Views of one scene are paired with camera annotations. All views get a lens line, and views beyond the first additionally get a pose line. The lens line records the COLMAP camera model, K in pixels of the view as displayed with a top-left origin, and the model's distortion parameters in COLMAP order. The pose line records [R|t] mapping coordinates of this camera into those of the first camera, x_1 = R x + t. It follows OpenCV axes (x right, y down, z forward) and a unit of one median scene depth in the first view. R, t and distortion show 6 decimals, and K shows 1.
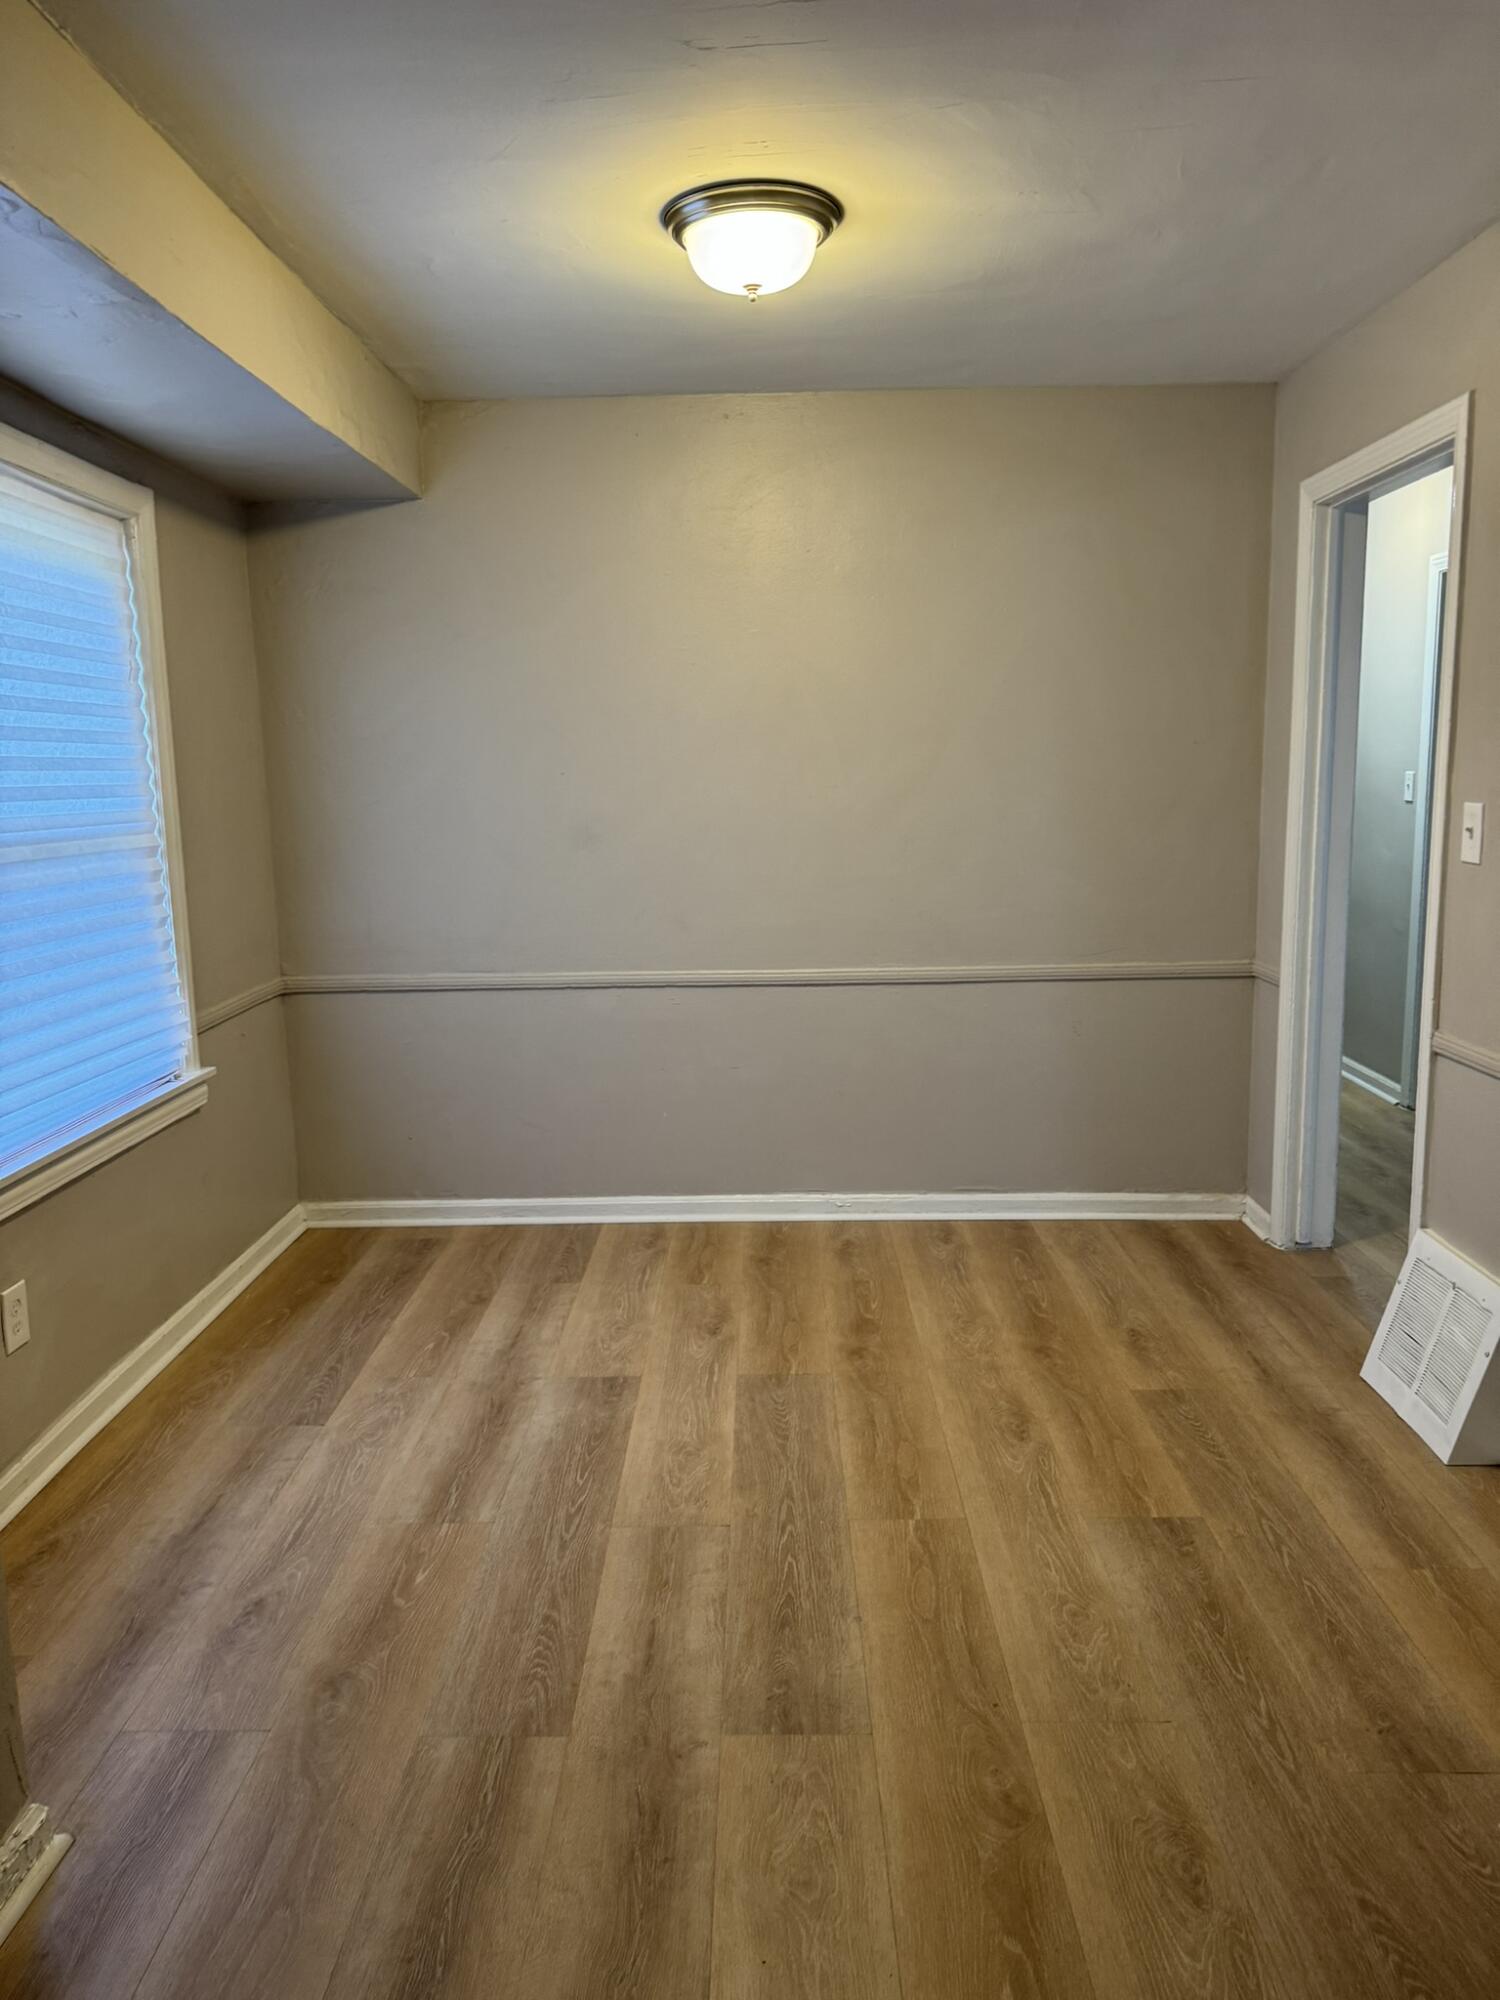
lens RADIAL K [[1419.9, 0, 744.8], [0, 1419.9, 990.8], [0, 0, 1]] dist [0.037488, -0.029360]
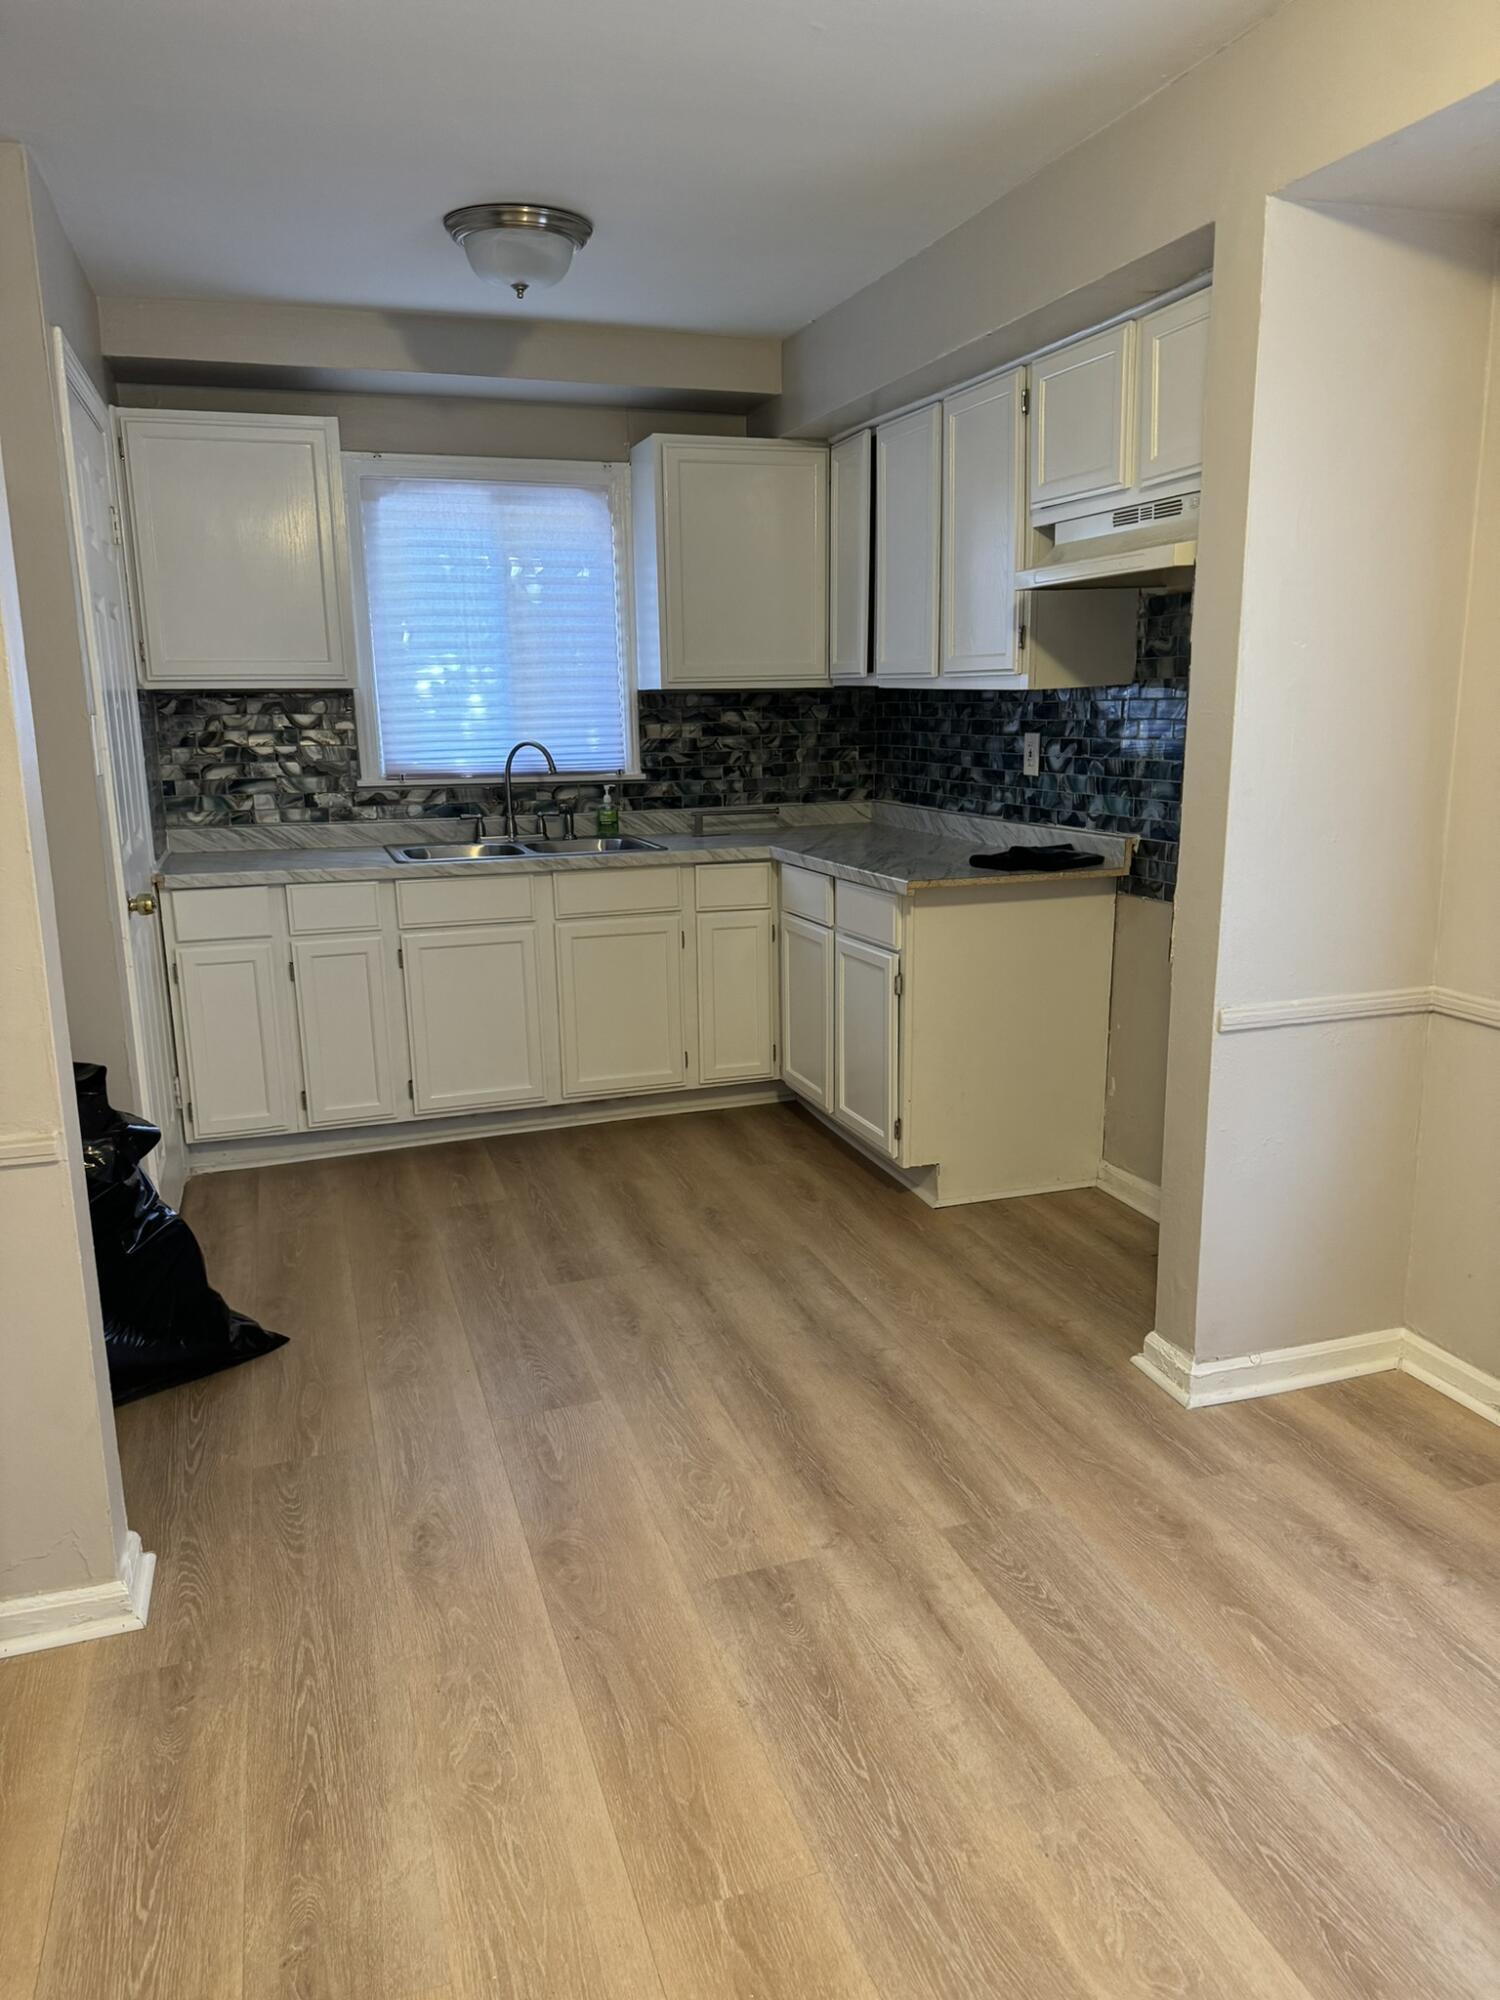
lens RADIAL K [[1410.4, 0, 741.5], [0, 1410.4, 1006.7], [0, 0, 1]] dist [0.047517, -0.047995]
pose [[-0.945608, 0.103045, -0.308556, 0.253936], [-0.019376, 0.928980, 0.369622, -0.219622], [0.324730, 0.355496, -0.876455, 1.357476]]
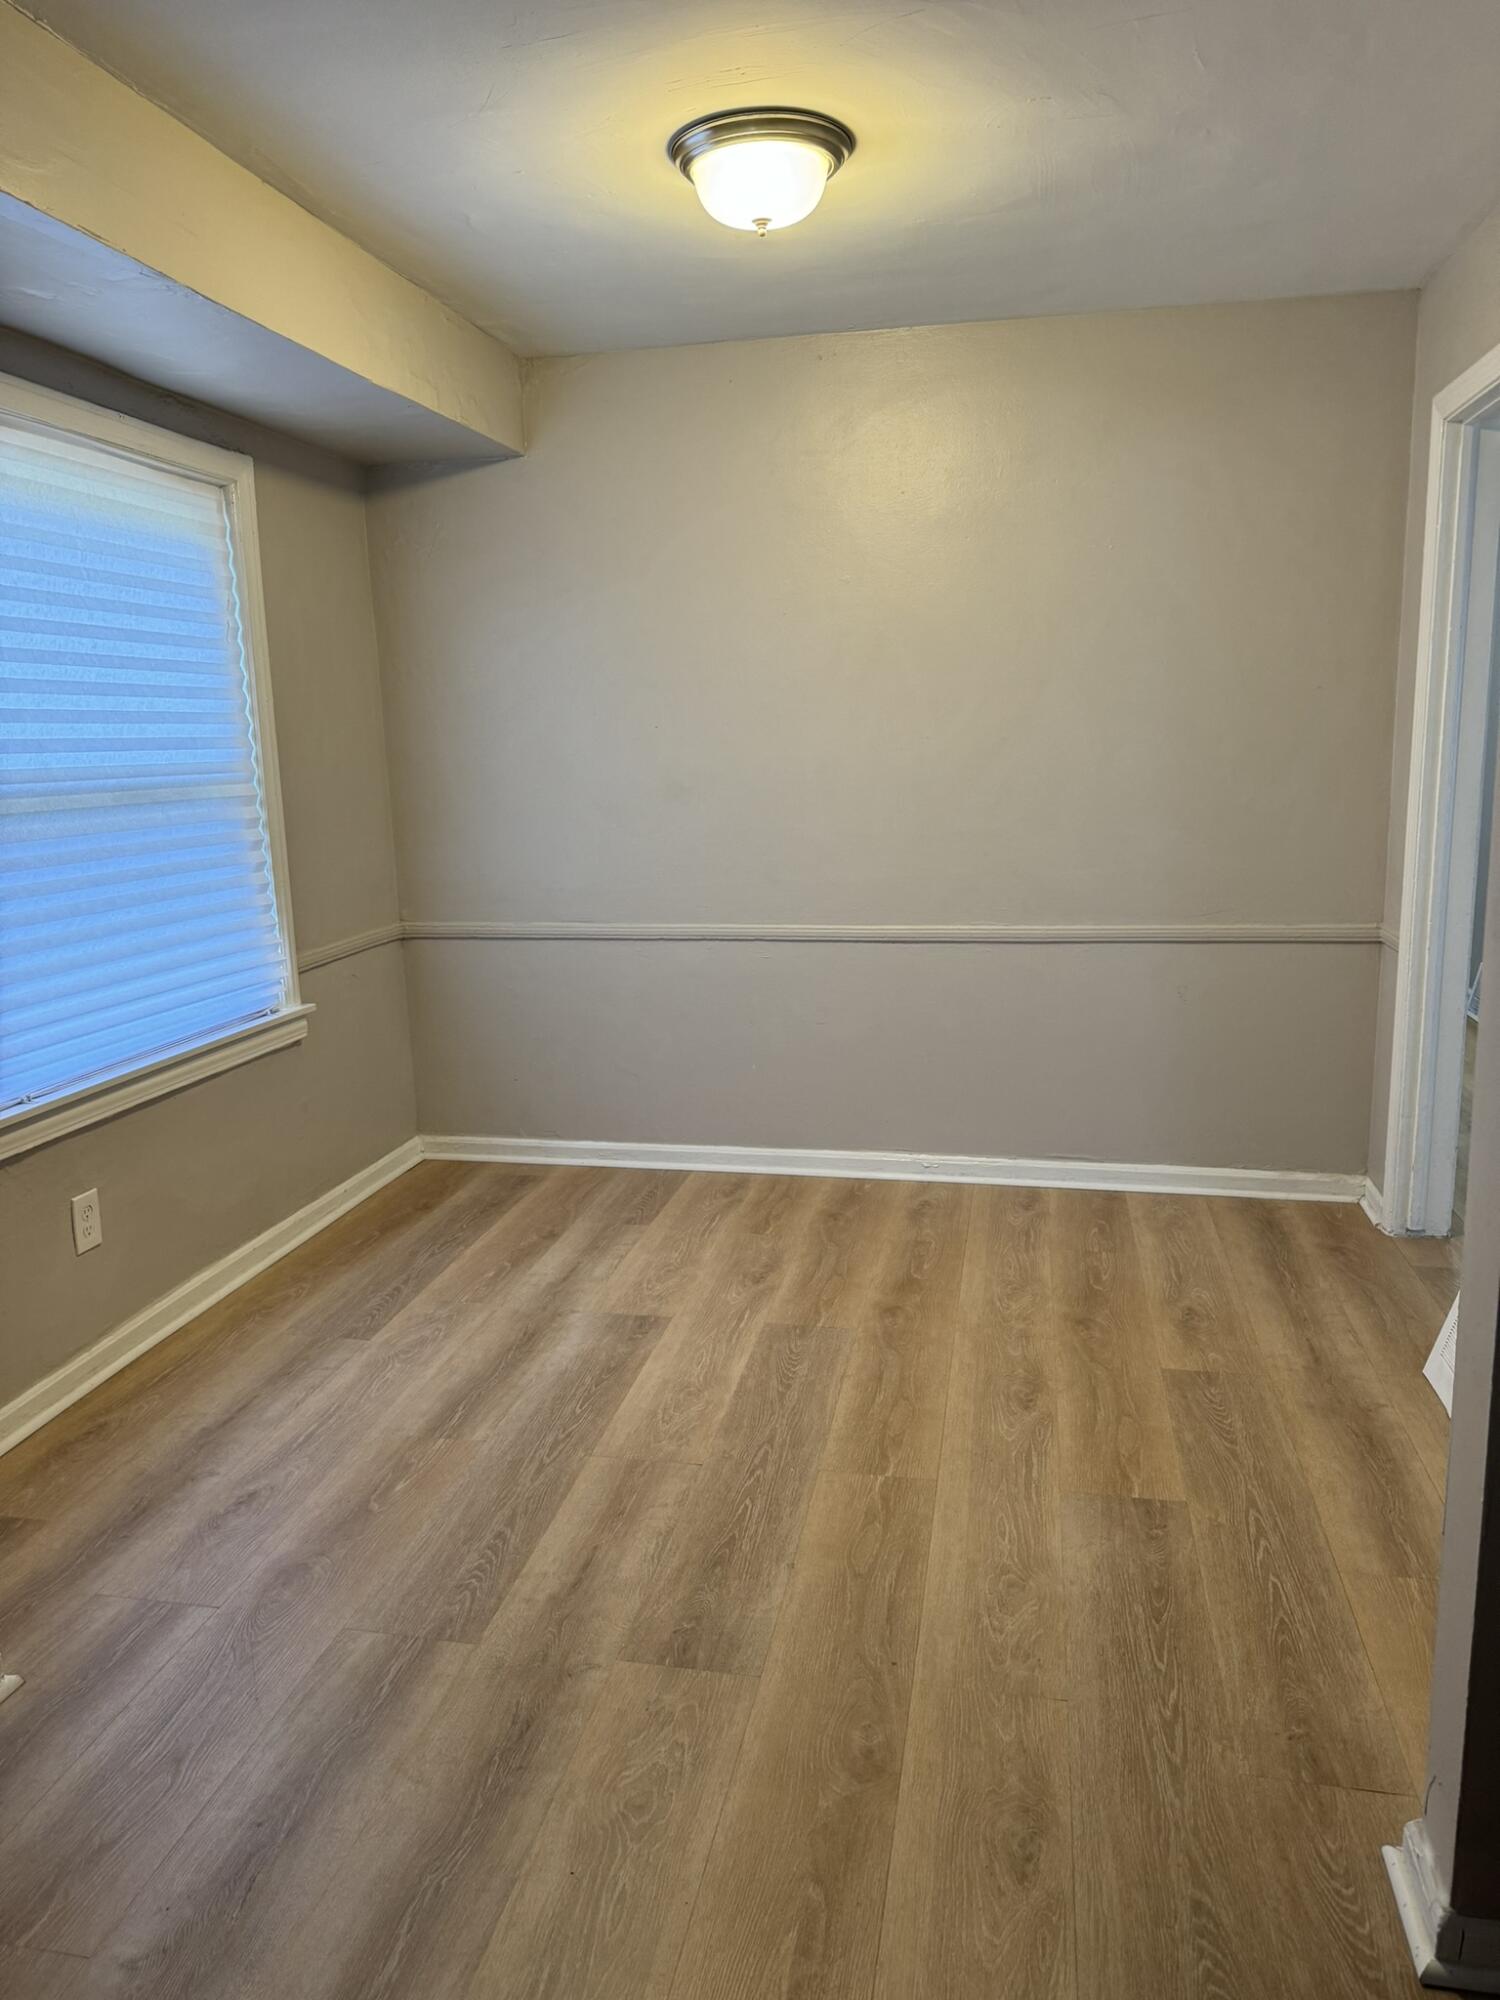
lens RADIAL K [[1410.4, 0, 741.5], [0, 1410.4, 1006.7], [0, 0, 1]] dist [0.047517, -0.047995]
pose [[0.982349, 0.031582, -0.184372, 0.184572], [-0.024302, 0.998838, 0.041613, 0.004707], [0.185472, -0.036398, 0.981975, 0.022737]]
